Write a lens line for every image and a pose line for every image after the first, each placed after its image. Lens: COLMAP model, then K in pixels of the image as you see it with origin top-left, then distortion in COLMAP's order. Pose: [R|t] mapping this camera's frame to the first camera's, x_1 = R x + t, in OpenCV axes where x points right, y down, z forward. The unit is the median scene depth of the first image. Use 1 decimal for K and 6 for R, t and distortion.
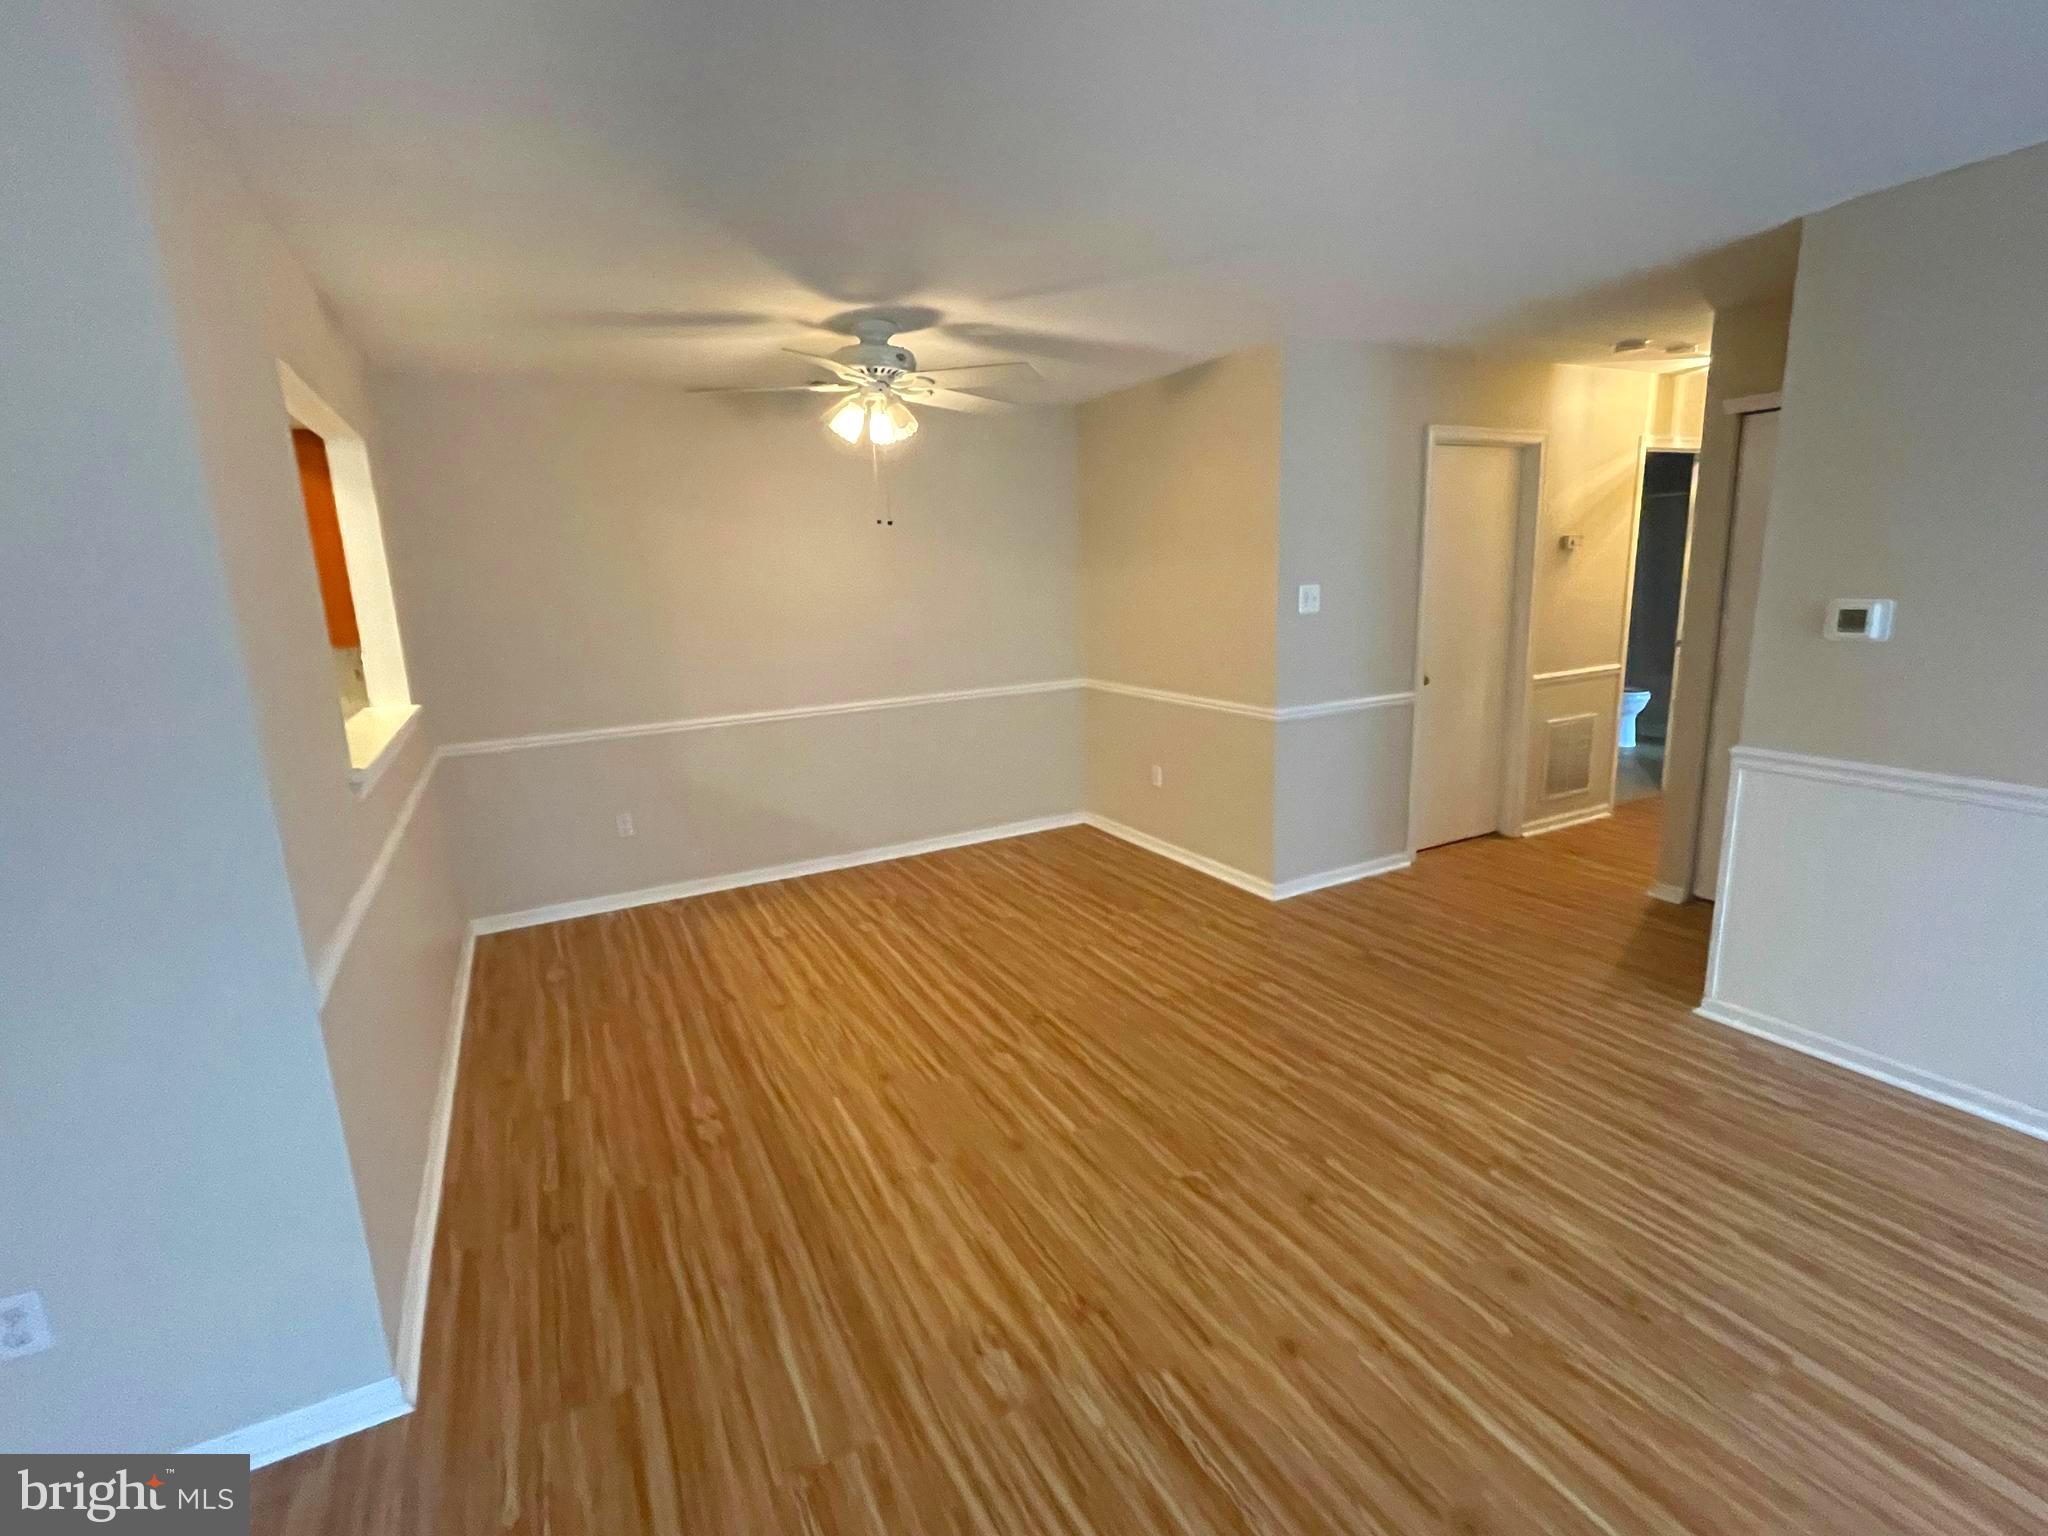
lens RADIAL K [[931.5, 0, 1024.7], [0, 931.5, 756.8], [0, 0, 1]] dist [-0.003169, -0.000680]
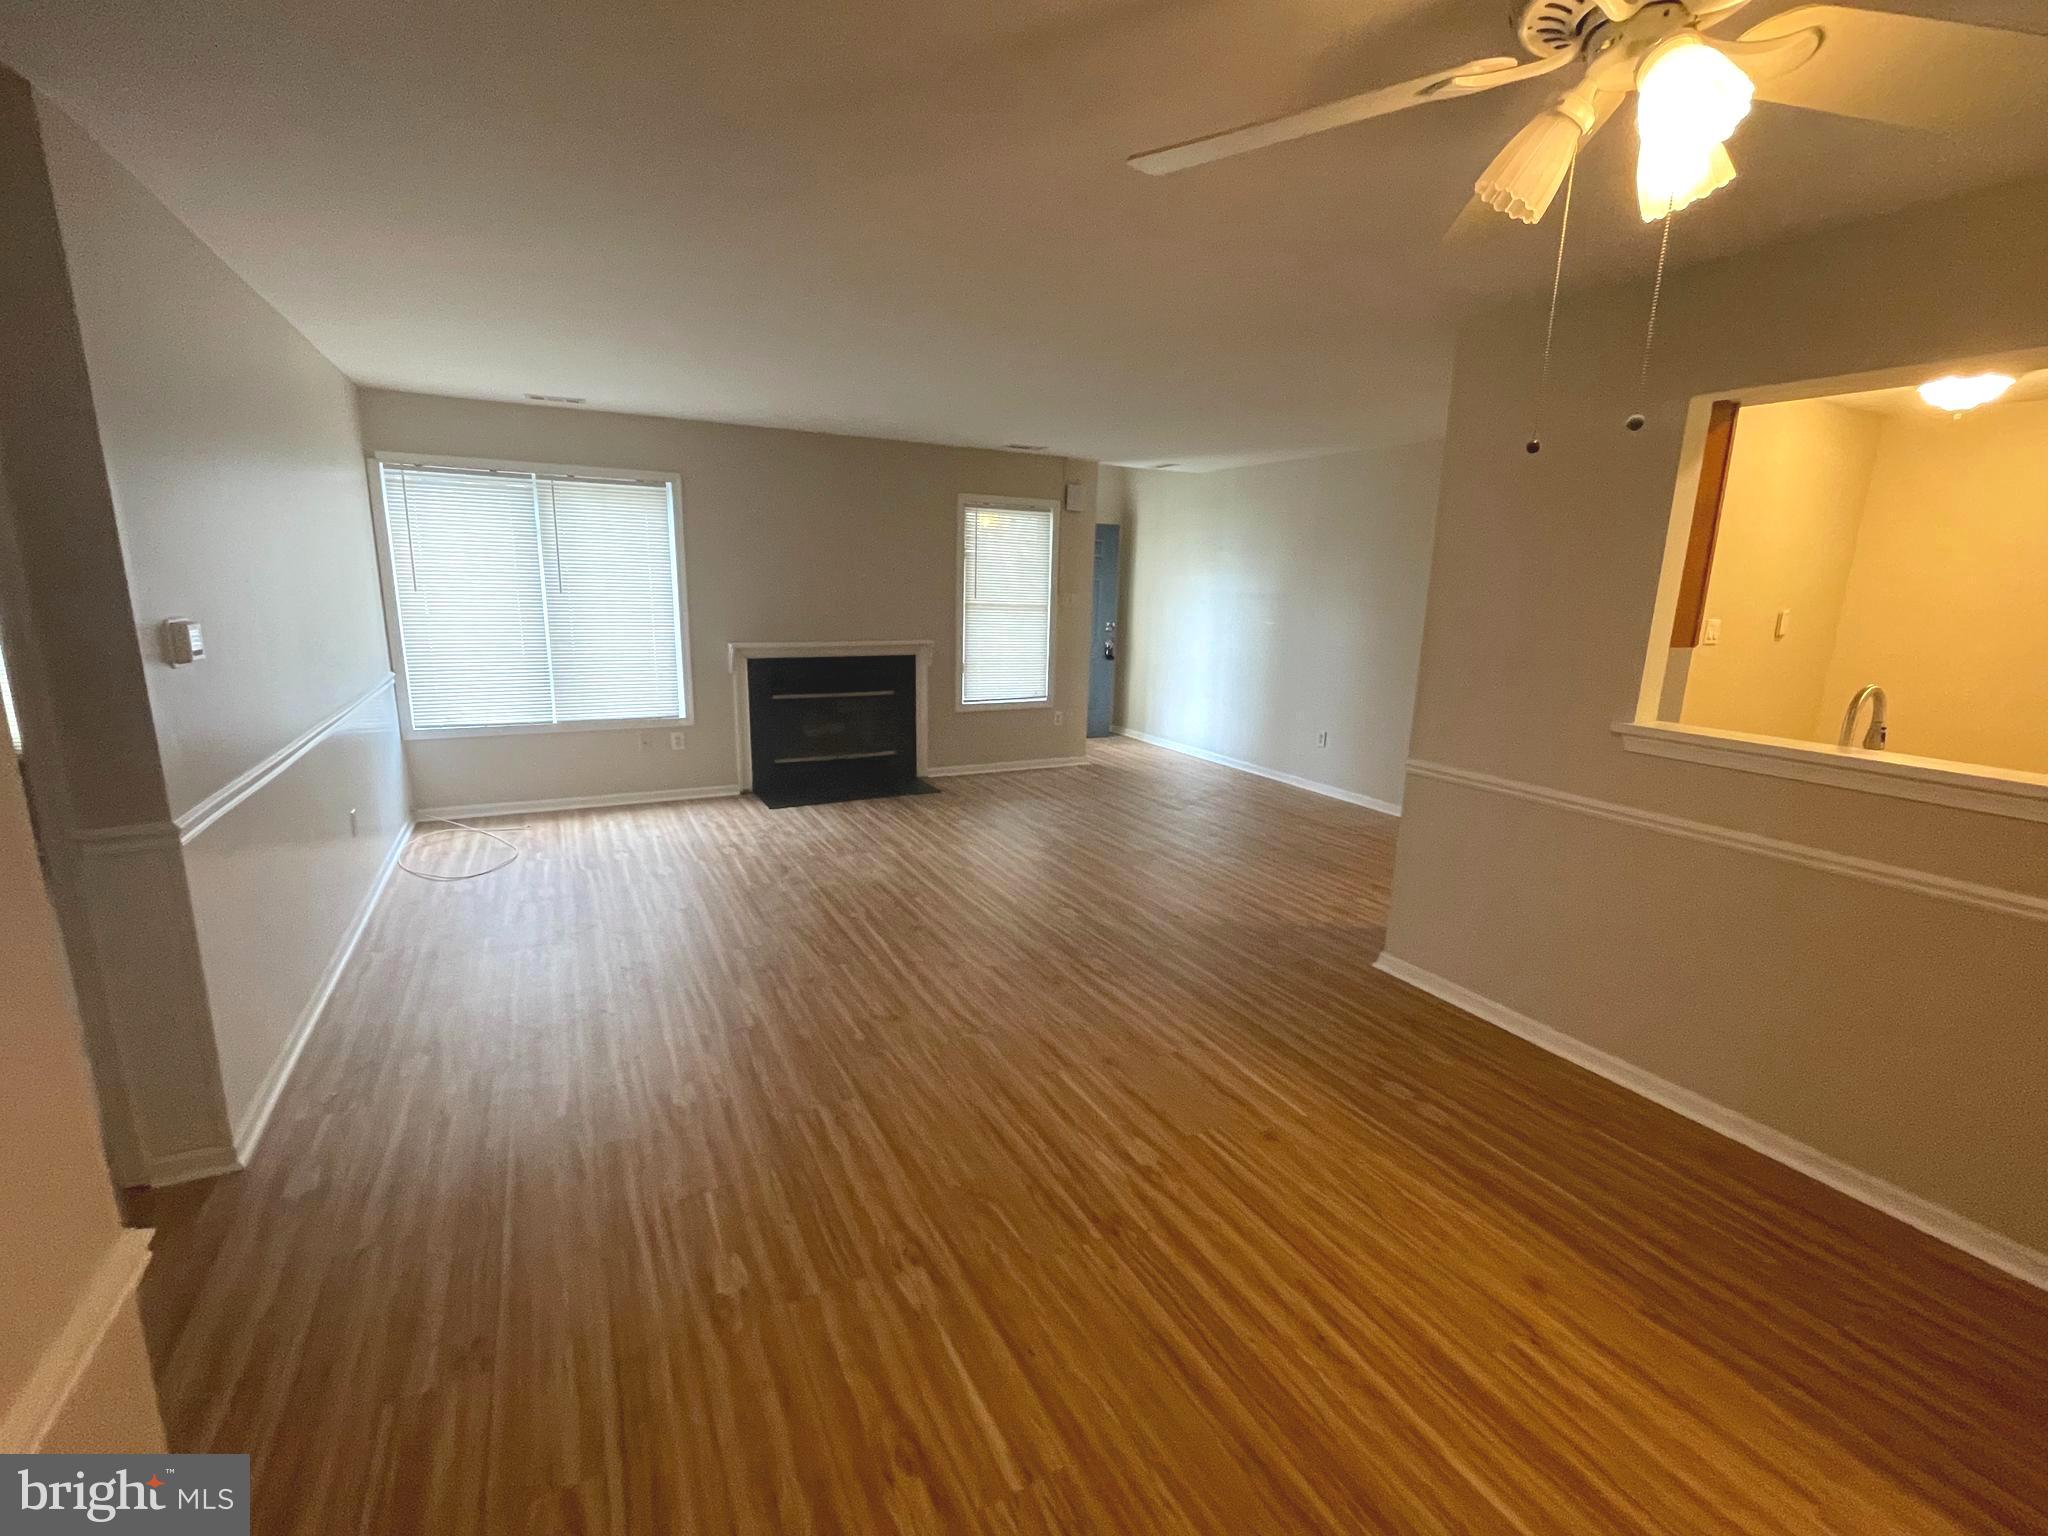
lens RADIAL K [[872.7, 0, 1027.6], [0, 872.7, 763.0], [0, 0, 1]] dist [0.000661, 0.000041]
pose [[-0.999887, 0.013039, -0.007483, 0.082928], [0.008988, 0.917470, 0.397704, -0.314769], [0.012051, 0.397592, -0.917483, 1.576878]]
